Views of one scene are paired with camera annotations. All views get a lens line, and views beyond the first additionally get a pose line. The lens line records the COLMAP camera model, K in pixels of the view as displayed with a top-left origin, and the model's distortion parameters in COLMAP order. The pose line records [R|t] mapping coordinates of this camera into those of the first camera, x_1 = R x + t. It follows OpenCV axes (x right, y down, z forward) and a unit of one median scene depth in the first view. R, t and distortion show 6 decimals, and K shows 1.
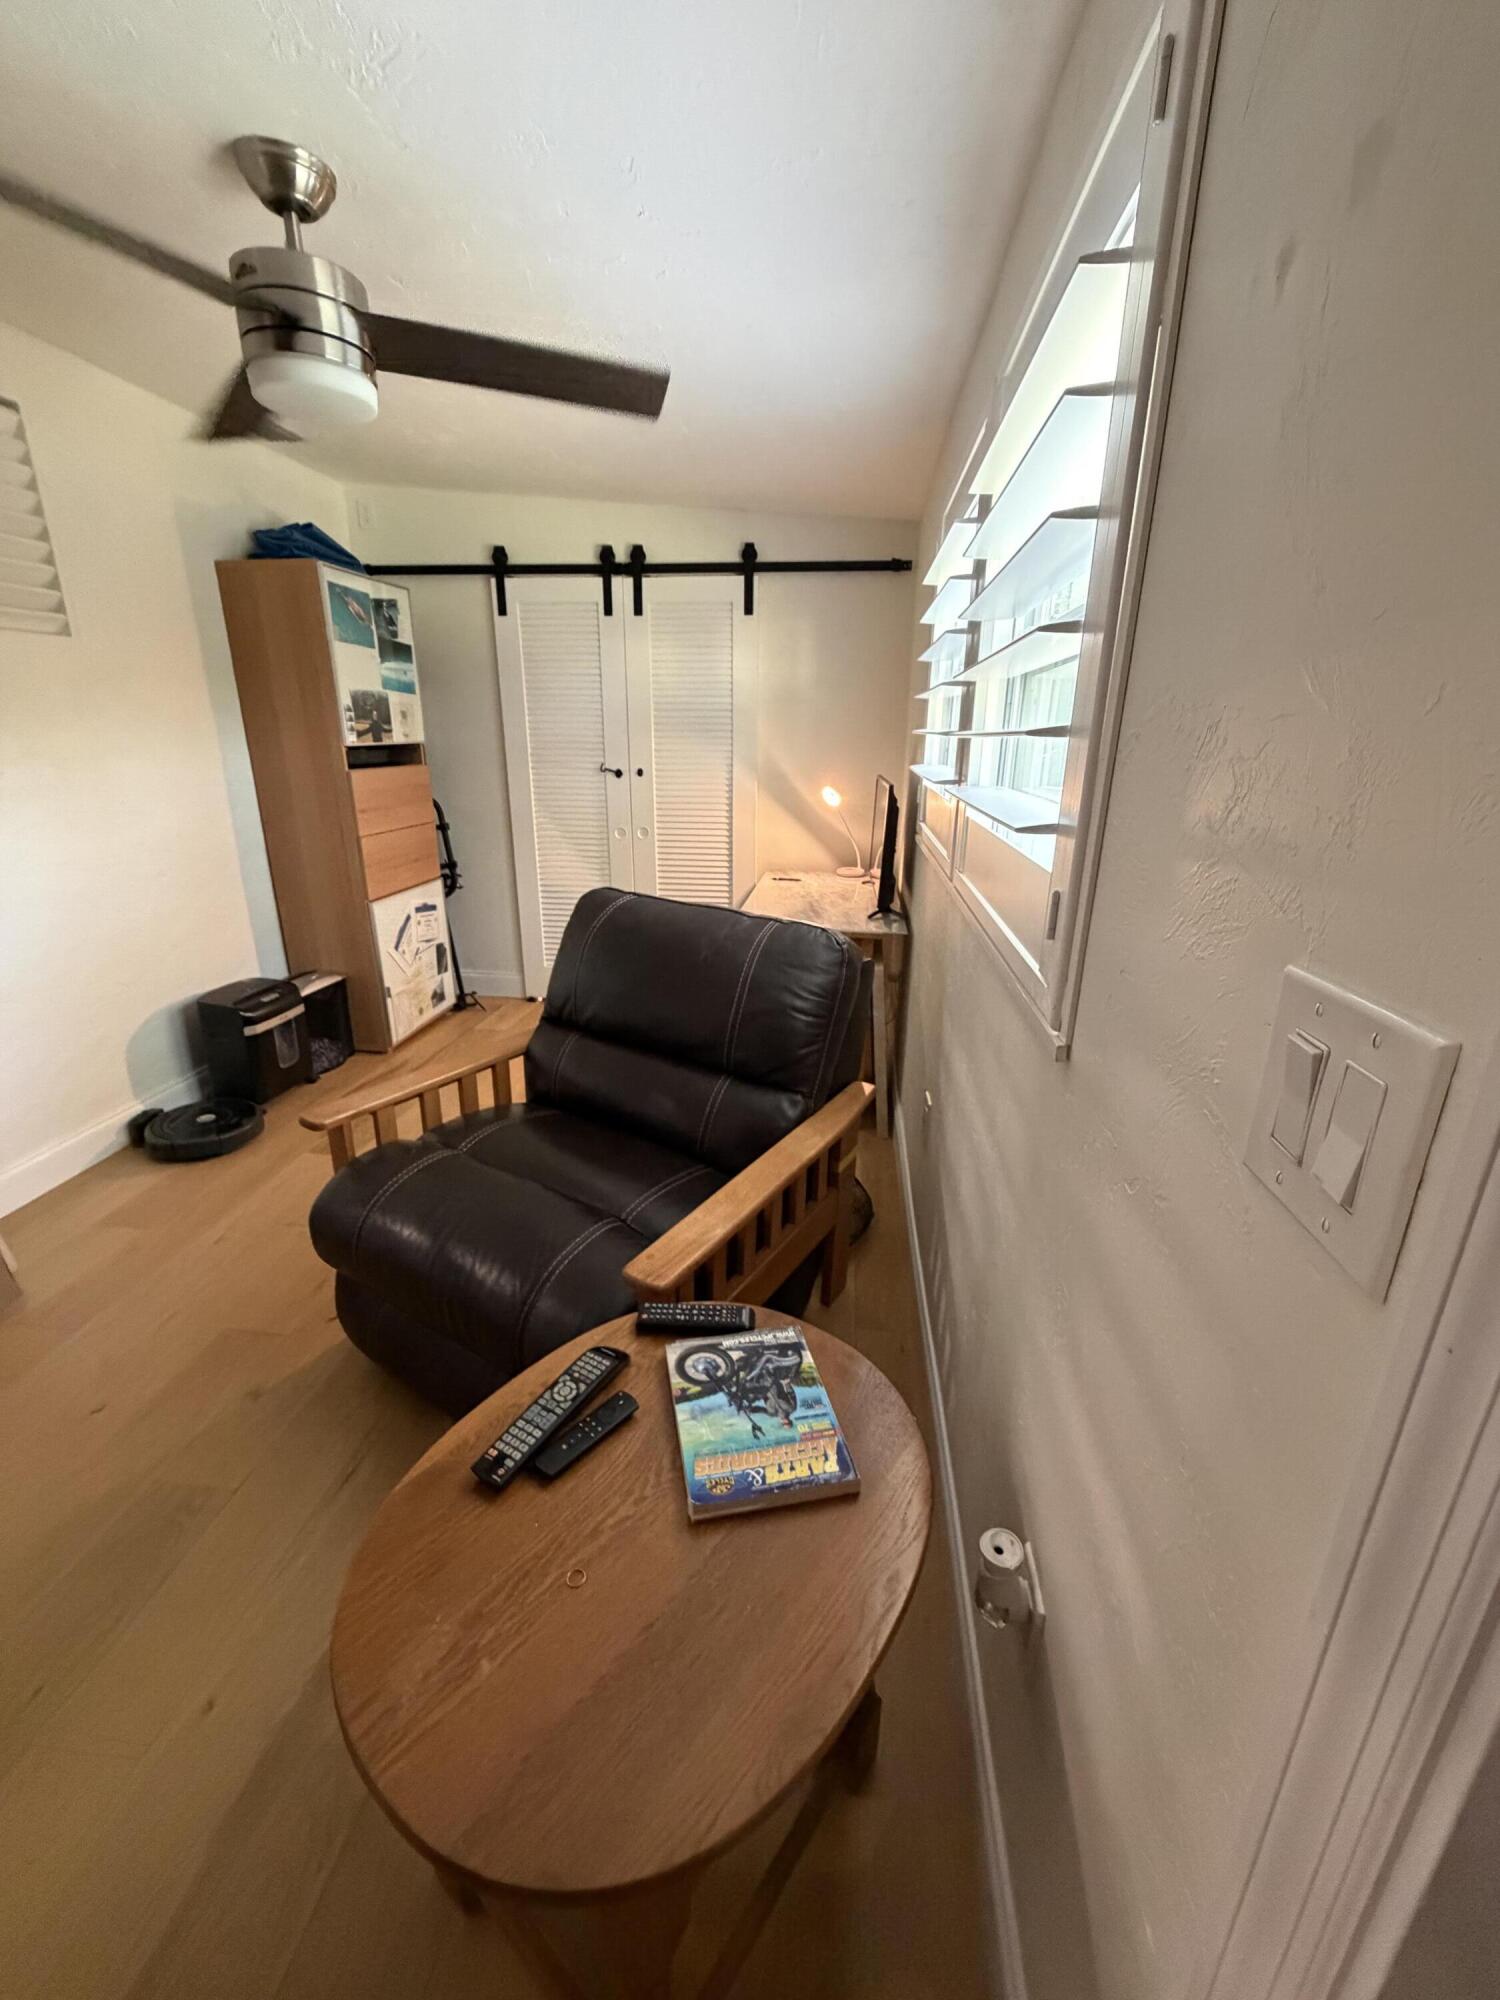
lens RADIAL K [[807.1, 0, 753.4], [0, 807.1, 991.6], [0, 0, 1]] dist [-0.001419, -0.000045]
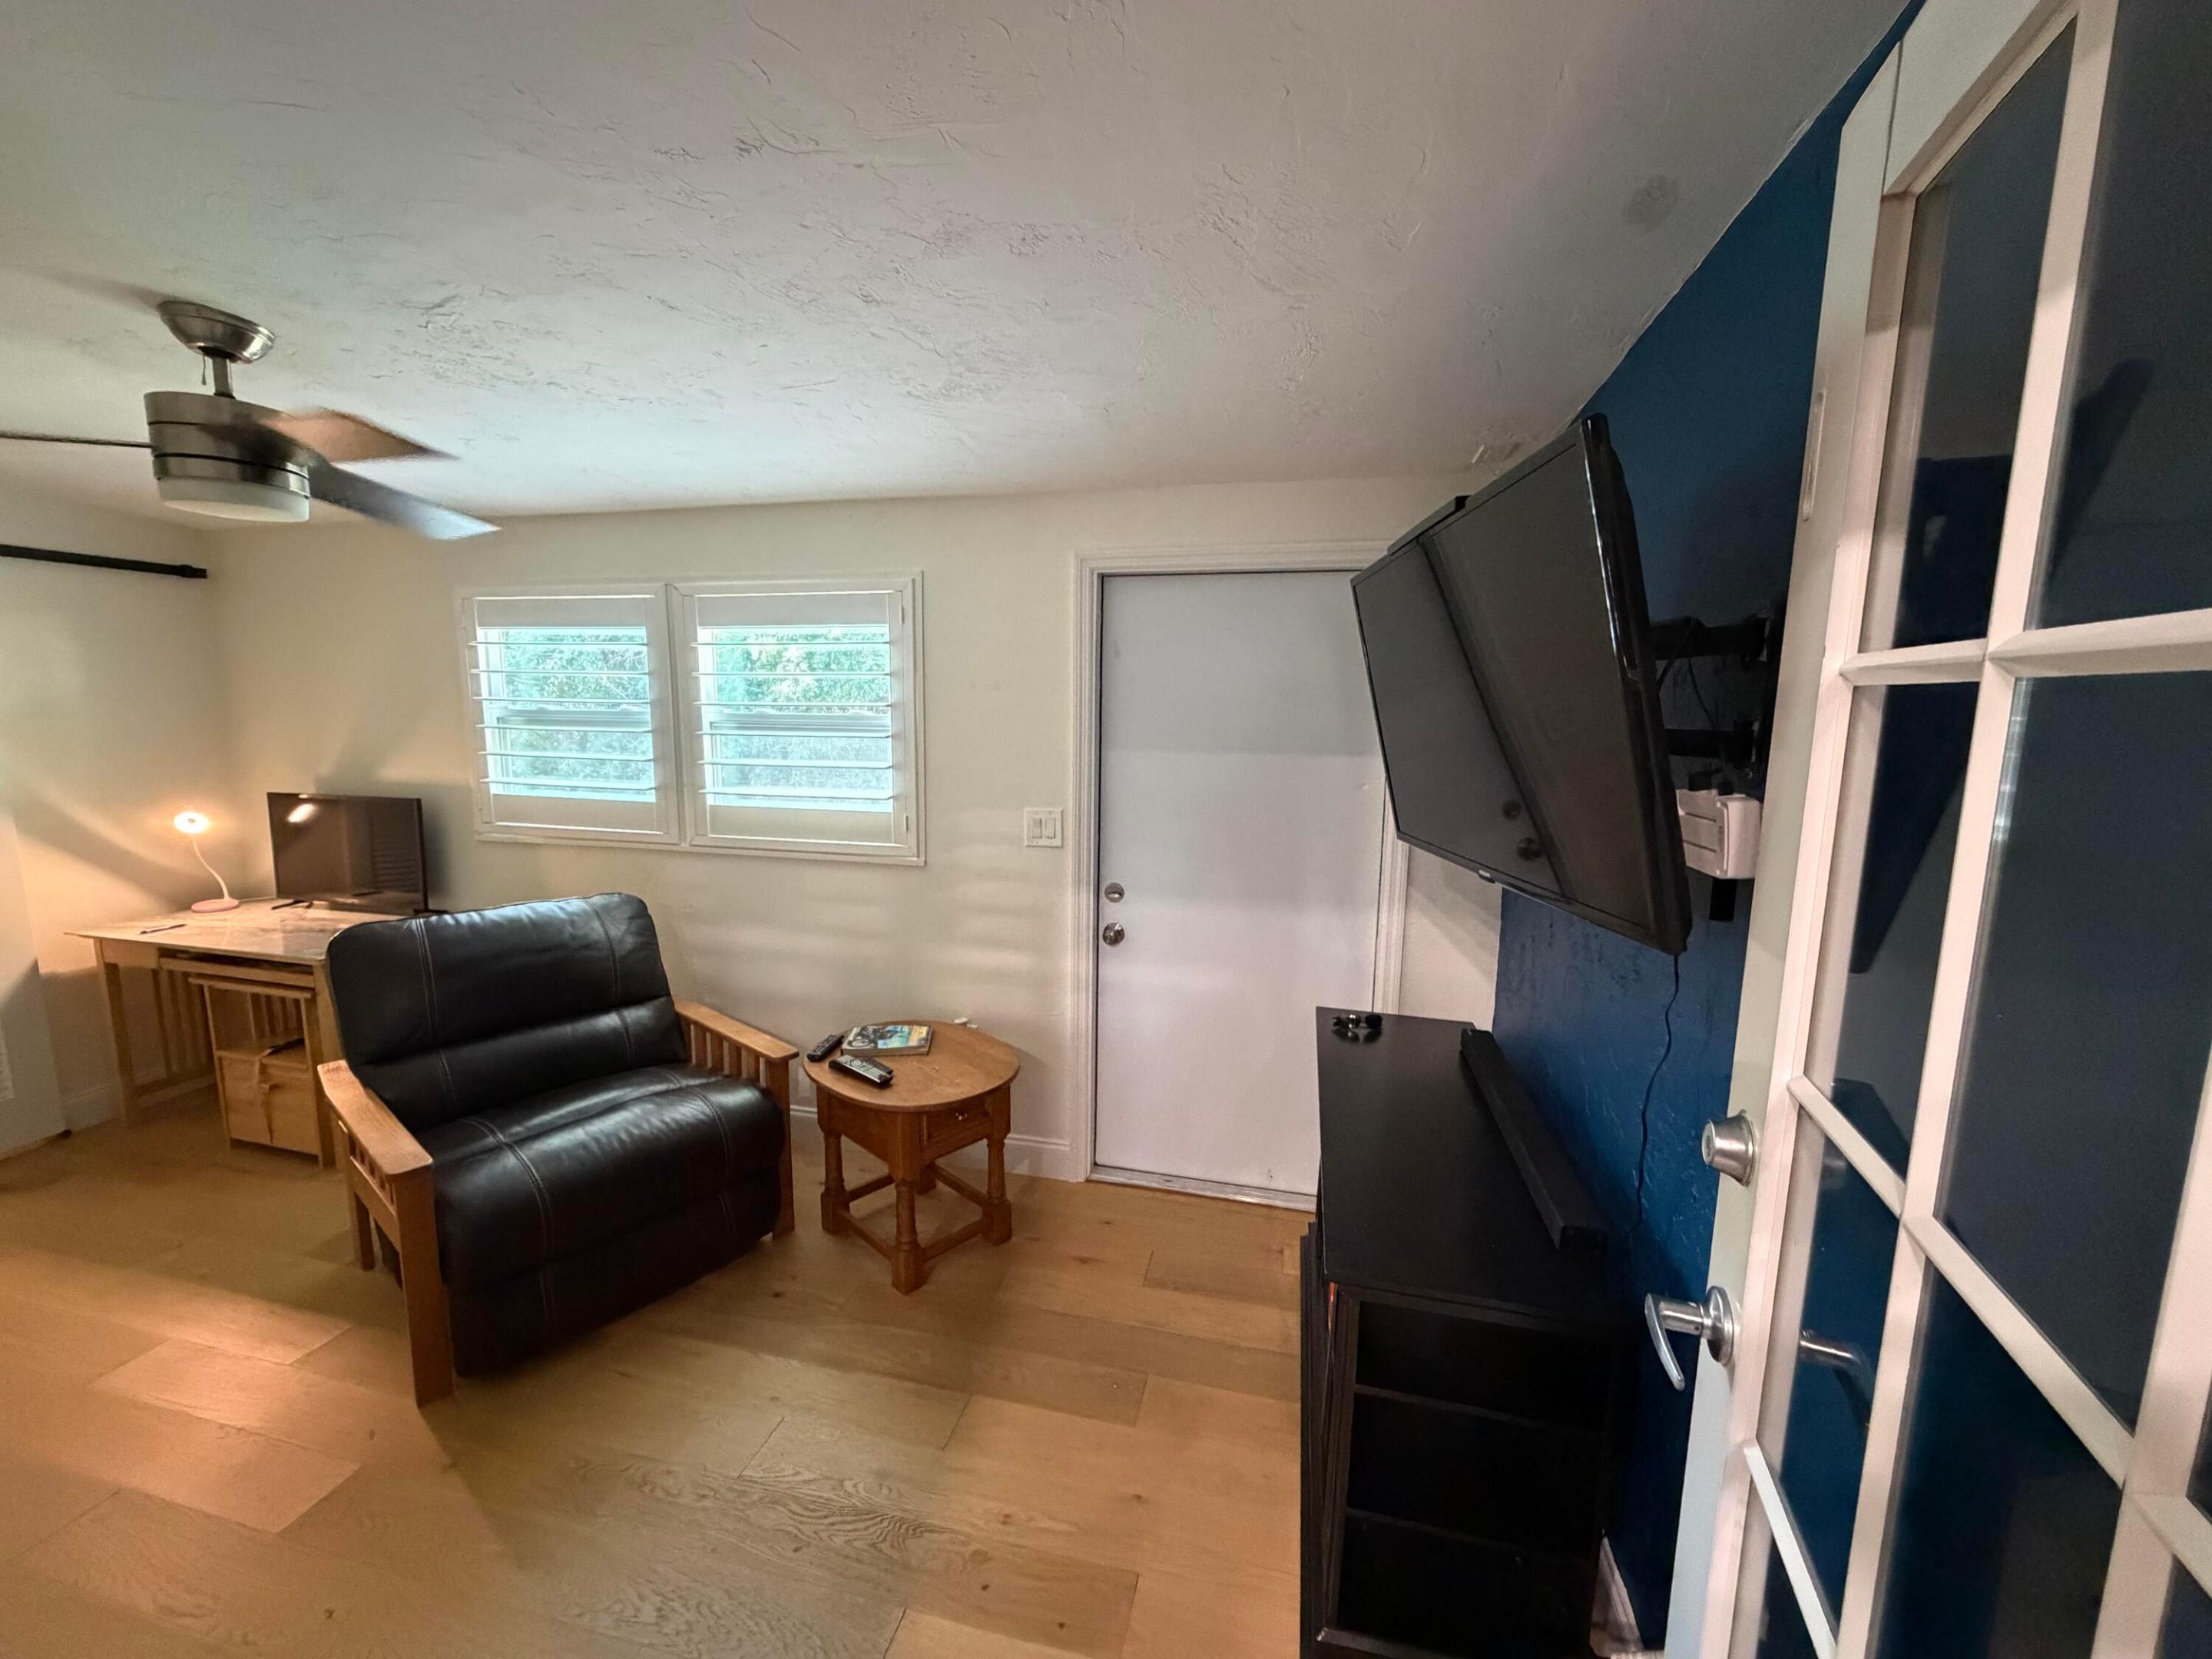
lens RADIAL K [[892.6, 0, 1107.3], [0, 892.6, 824.4], [0, 0, 1]] dist [-0.001419, -0.000045]
pose [[0.120722, -0.141794, 0.982507, -2.345846], [0.288980, 0.951900, 0.101870, -0.180754], [-0.949693, 0.271627, 0.155891, -0.230326]]
